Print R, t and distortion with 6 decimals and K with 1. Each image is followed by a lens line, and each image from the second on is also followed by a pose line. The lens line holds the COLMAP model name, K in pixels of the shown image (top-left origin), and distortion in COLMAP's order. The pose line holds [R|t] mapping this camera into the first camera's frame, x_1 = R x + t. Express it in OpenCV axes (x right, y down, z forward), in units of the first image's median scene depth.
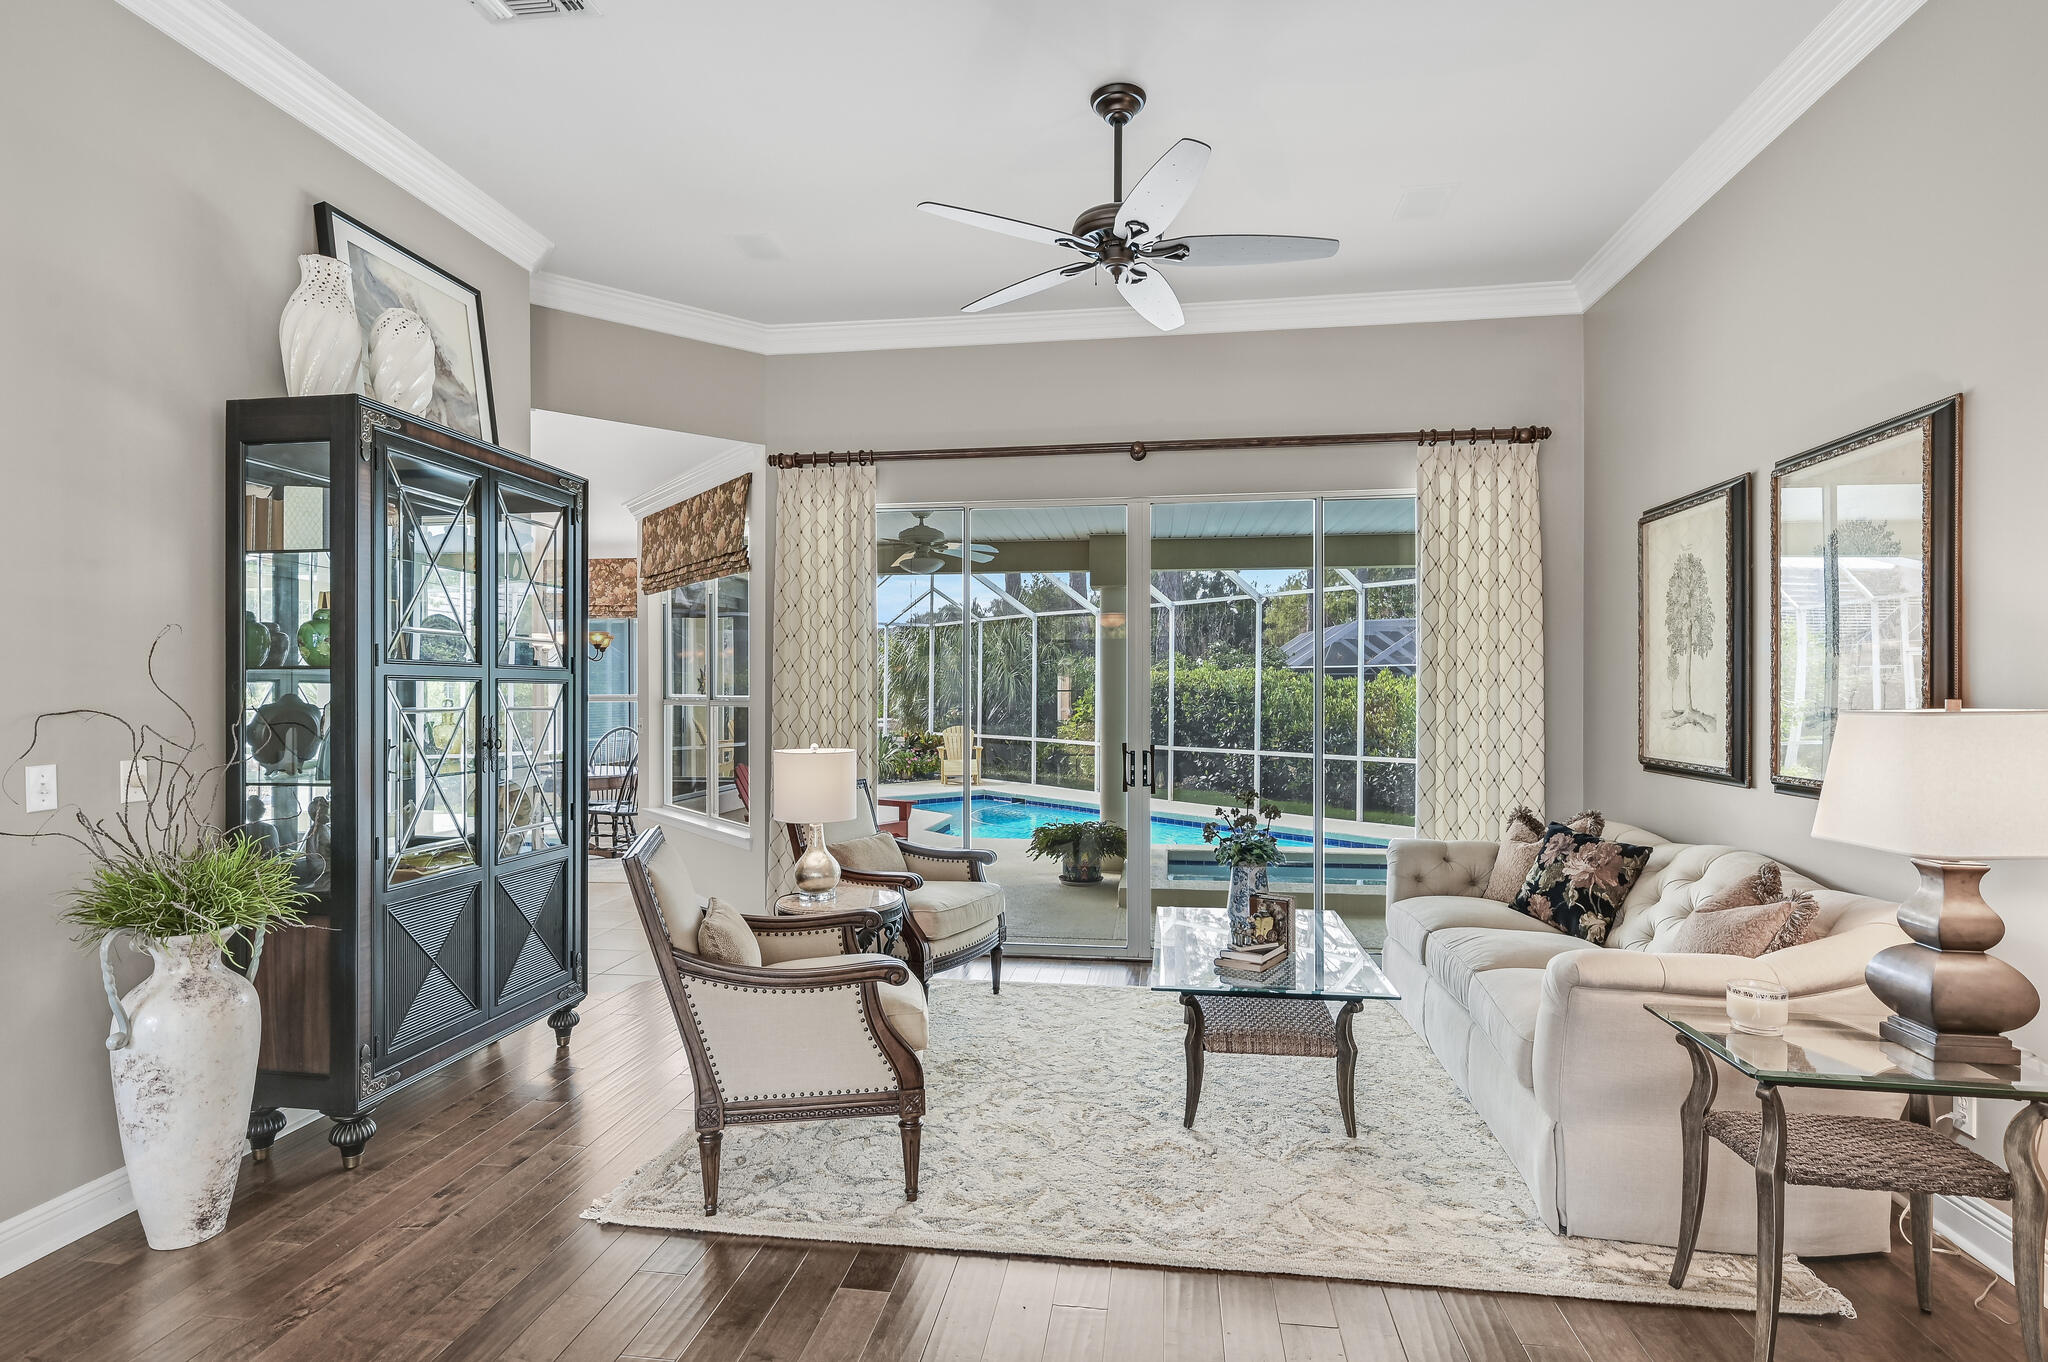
lens RADIAL K [[1010.6, 0, 1017.8], [0, 1010.6, 691.5], [0, 0, 1]] dist [-0.003453, -0.001172]
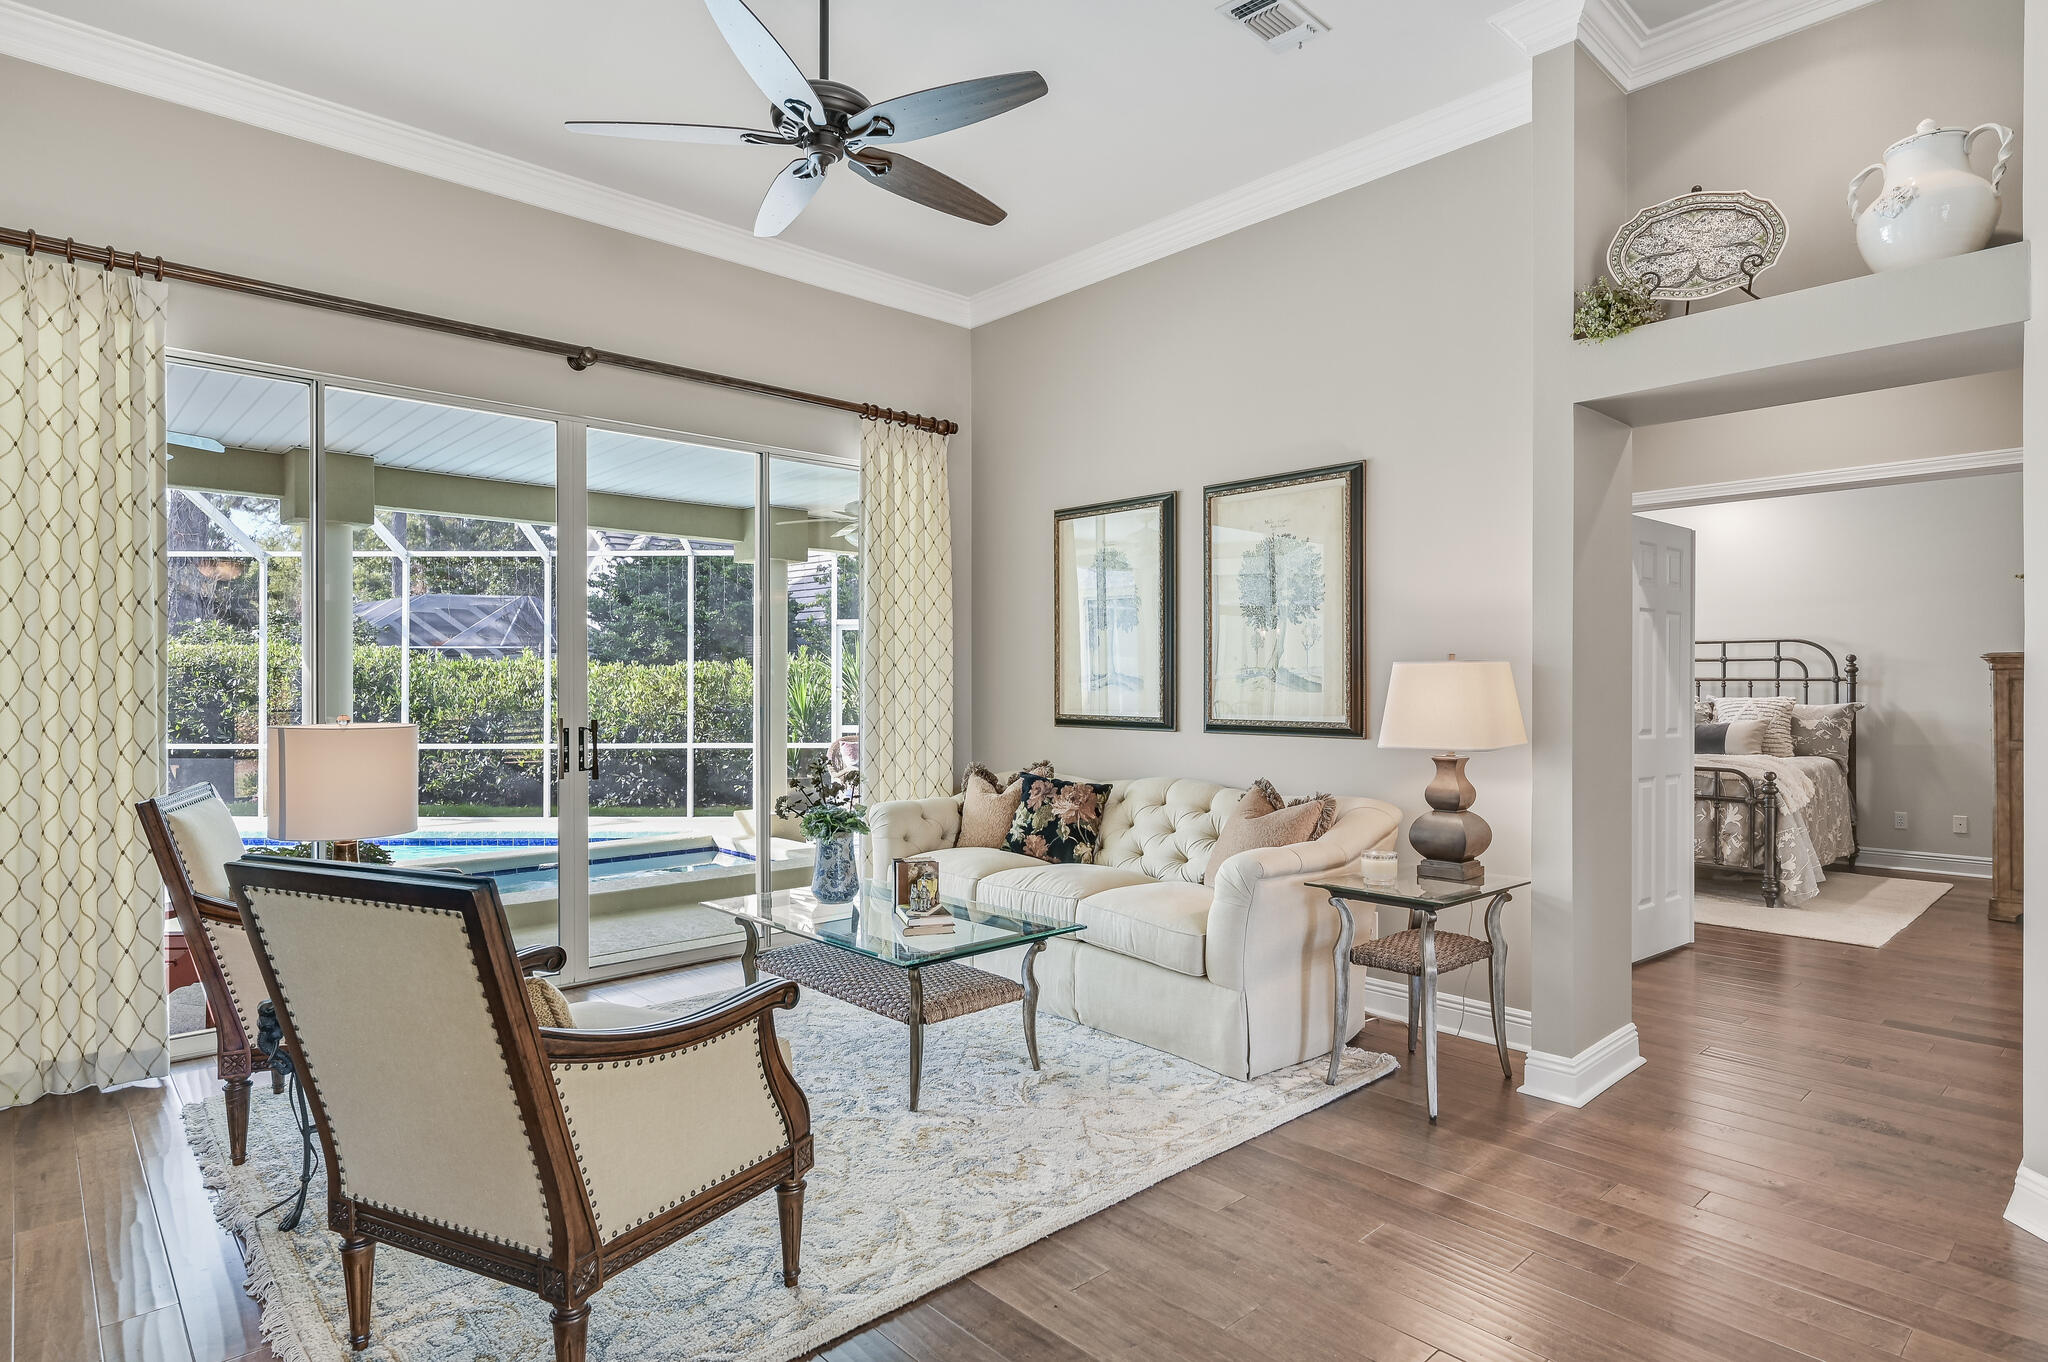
lens RADIAL K [[1083.8, 0, 1014.3], [0, 1083.8, 681.9], [0, 0, 1]] dist [-0.003632, 0.001688]
pose [[0.639075, 0.002043, 0.769142, -0.463398], [-0.002805, 0.999996, -0.000326, 0.030421], [-0.769139, -0.001950, 0.639078, 0.246950]]
